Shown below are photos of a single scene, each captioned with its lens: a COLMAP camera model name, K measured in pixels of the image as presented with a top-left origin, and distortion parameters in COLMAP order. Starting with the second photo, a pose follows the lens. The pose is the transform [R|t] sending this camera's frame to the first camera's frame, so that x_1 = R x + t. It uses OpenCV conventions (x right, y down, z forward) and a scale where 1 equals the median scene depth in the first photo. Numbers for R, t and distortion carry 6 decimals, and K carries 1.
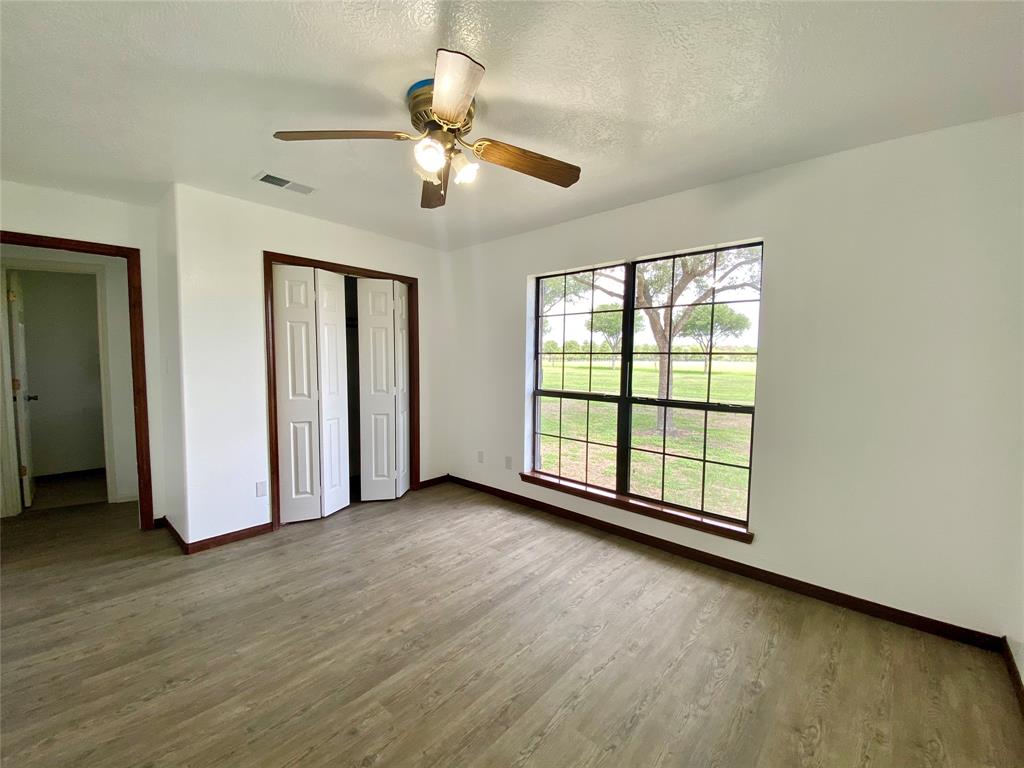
lens RADIAL K [[416.8, 0, 509.9], [0, 416.8, 380.9], [0, 0, 1]] dist [0.034310, -0.026138]
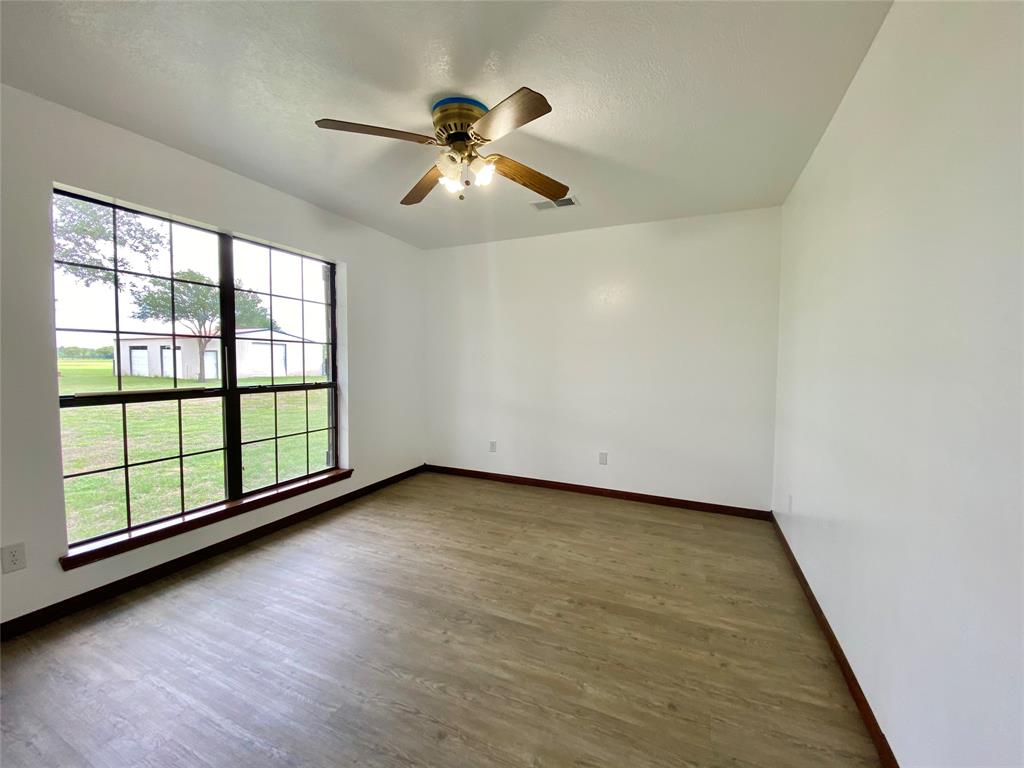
lens RADIAL K [[422.3, 0, 508.0], [0, 422.3, 386.1], [0, 0, 1]] dist [0.038377, -0.028102]
pose [[-0.310460, -0.067497, 0.948187, -1.127477], [0.044117, 0.995378, 0.085301, -0.024461], [-0.949562, 0.068314, -0.306048, 1.088284]]
